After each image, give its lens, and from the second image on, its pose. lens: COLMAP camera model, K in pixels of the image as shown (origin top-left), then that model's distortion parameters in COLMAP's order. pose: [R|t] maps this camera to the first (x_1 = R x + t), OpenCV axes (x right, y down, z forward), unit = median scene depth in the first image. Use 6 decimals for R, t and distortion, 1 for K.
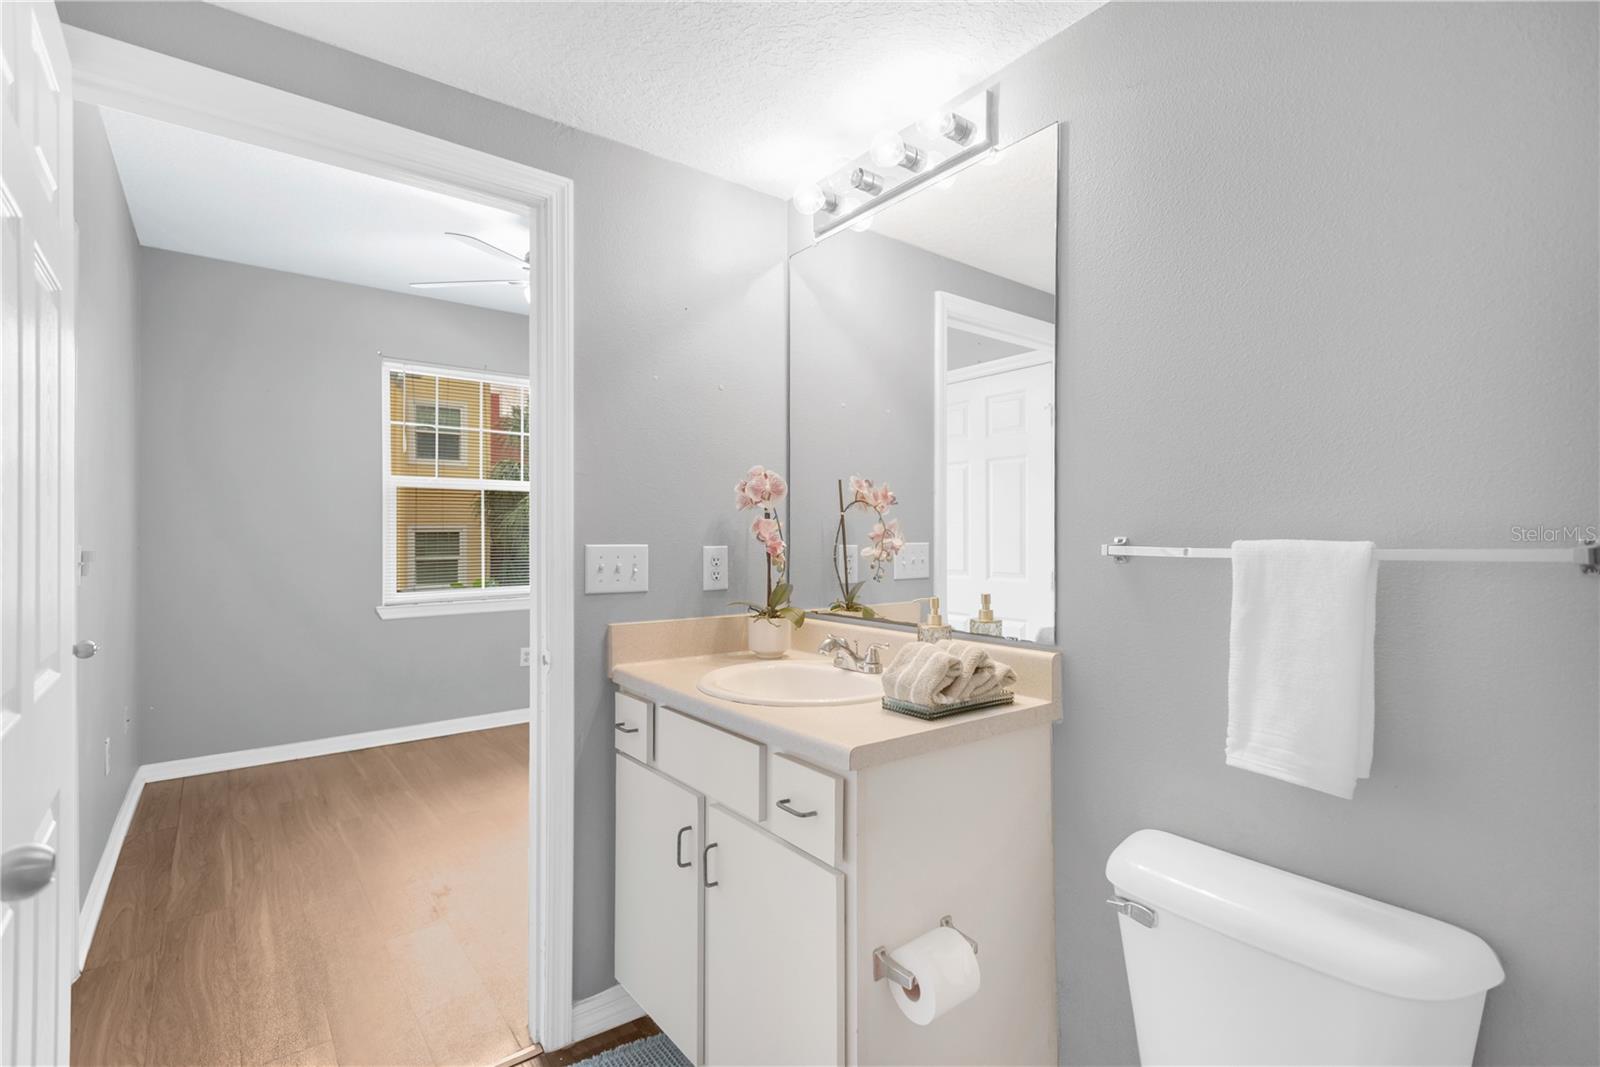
lens RADIAL K [[748.6, 0, 803.3], [0, 748.6, 526.3], [0, 0, 1]] dist [0.005353, 0.000245]
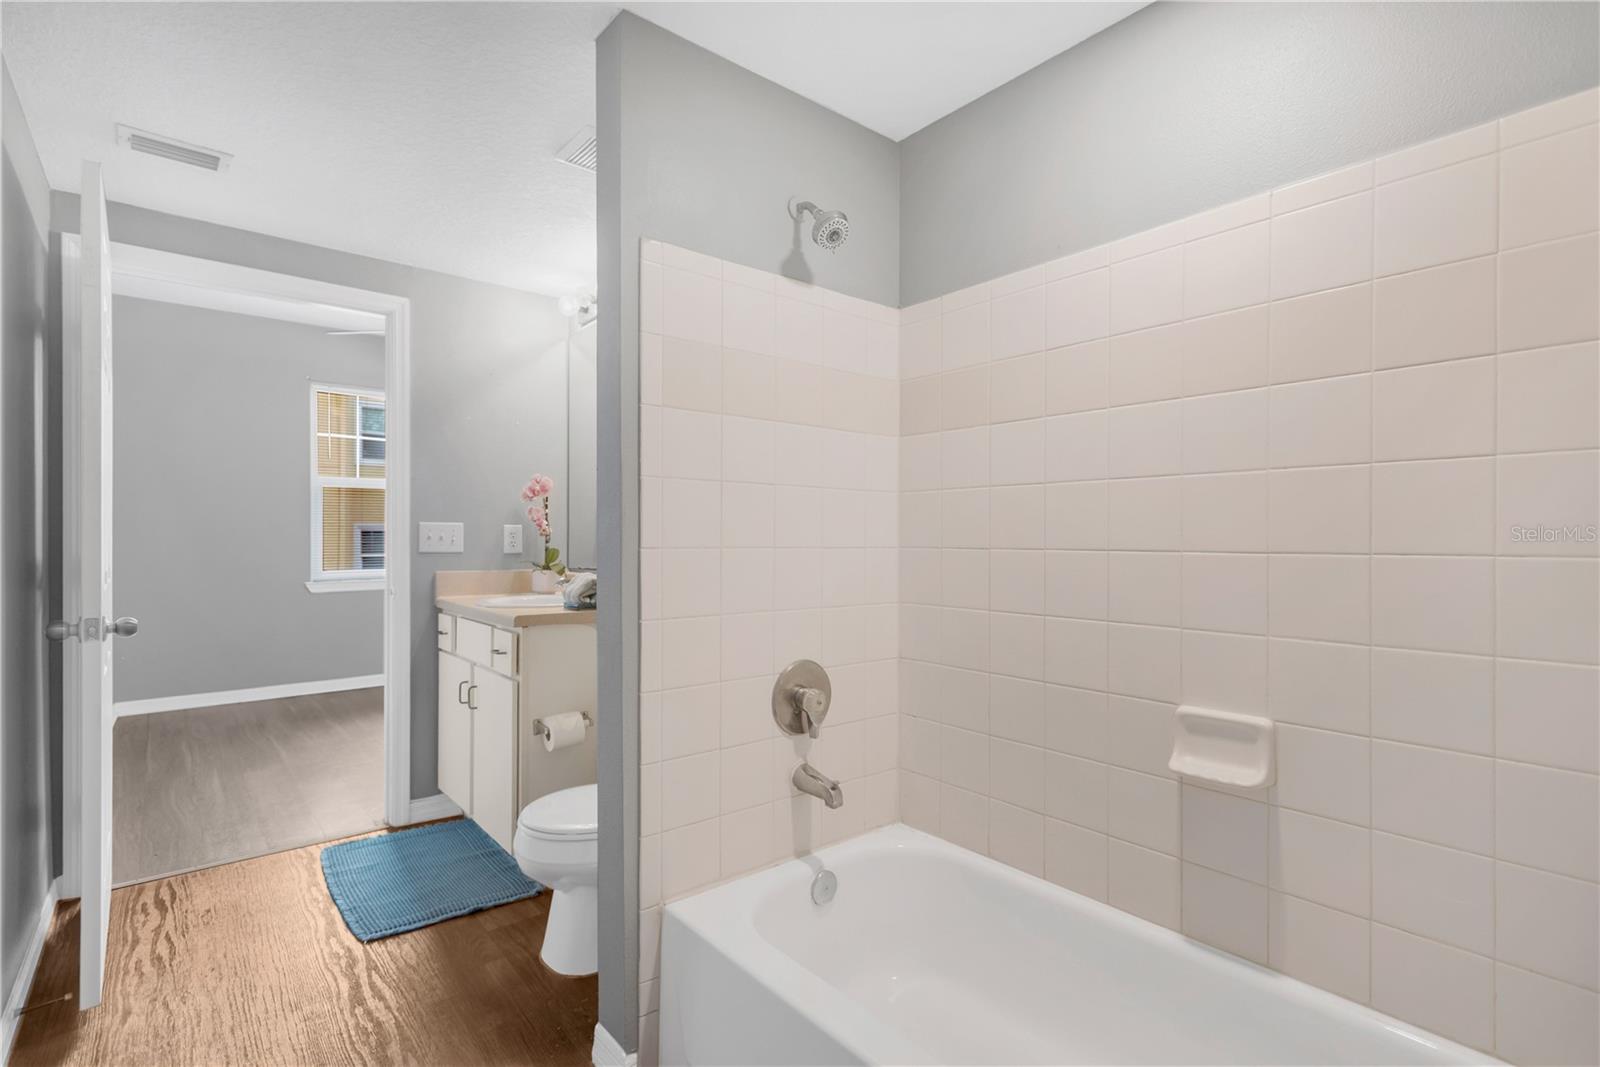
lens RADIAL K [[741.6, 0, 800.0], [0, 741.6, 533.5], [0, 0, 1]] dist [0.002180, 0.000378]
pose [[0.998830, 0.002104, 0.048306, 0.421496], [-0.002556, 0.999954, 0.009280, 0.029034], [-0.048284, -0.009393, 0.998789, -0.597678]]
